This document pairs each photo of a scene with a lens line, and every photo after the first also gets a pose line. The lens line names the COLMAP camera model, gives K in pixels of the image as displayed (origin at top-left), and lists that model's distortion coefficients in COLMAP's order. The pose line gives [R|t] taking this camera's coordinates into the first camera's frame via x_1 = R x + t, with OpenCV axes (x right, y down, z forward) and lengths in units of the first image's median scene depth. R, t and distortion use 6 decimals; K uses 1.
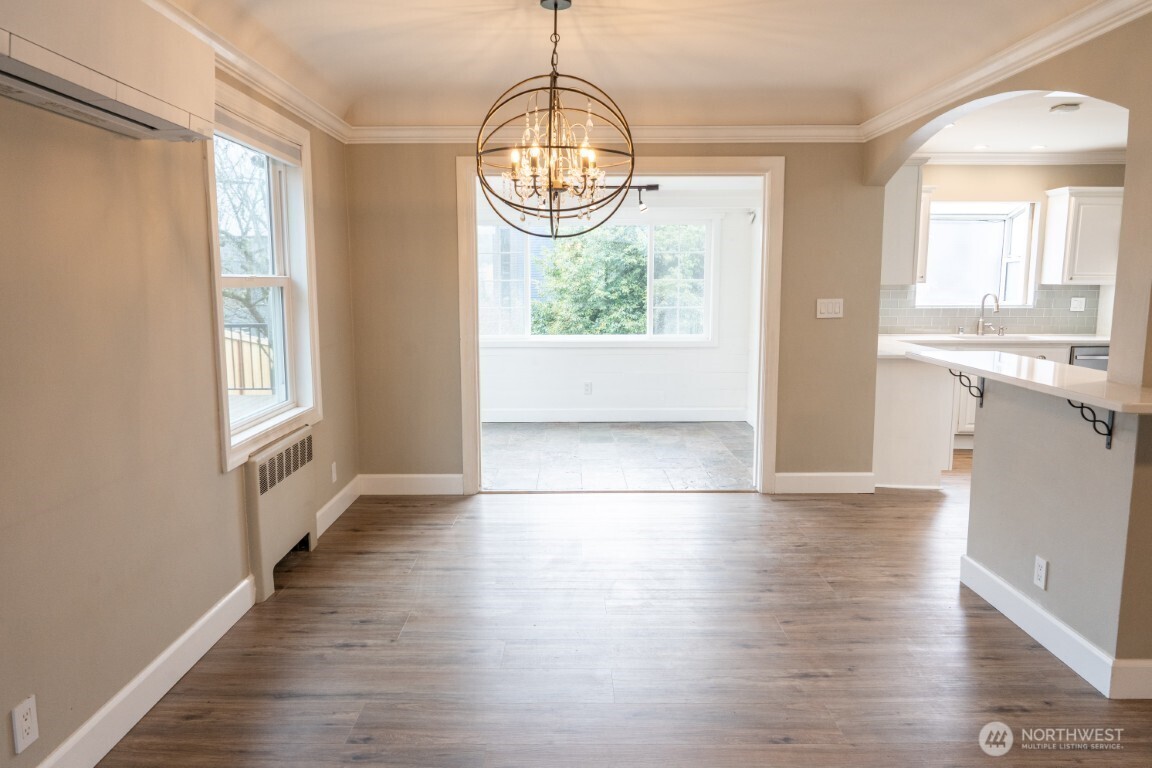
lens RADIAL K [[780.3, 0, 576.0], [0, 780.3, 384.0], [0, 0, 1]] dist [0.000803, -0.001596]
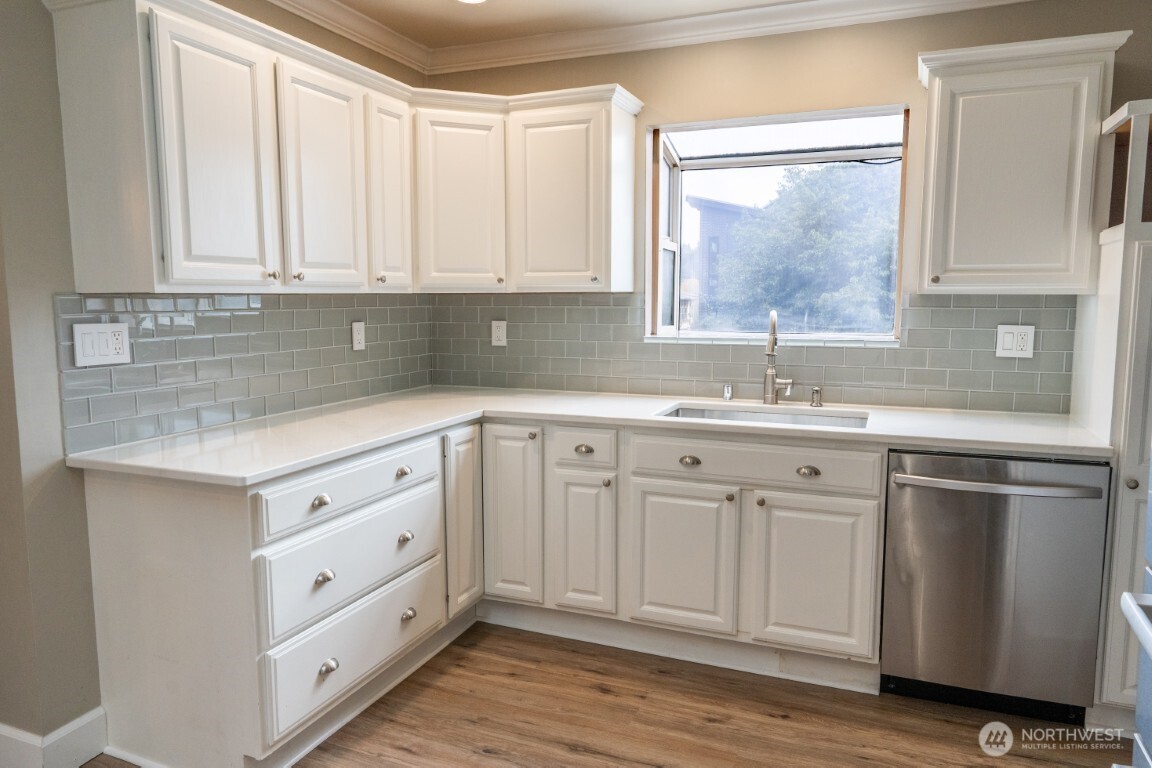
lens RADIAL K [[780.3, 0, 576.0], [0, 780.3, 384.0], [0, 0, 1]] dist [0.000803, -0.001596]
pose [[0.922642, 0.040898, -0.383482, 0.590784], [-0.047846, 0.998818, -0.008591, -0.064740], [0.382678, 0.026274, 0.923508, 0.527382]]
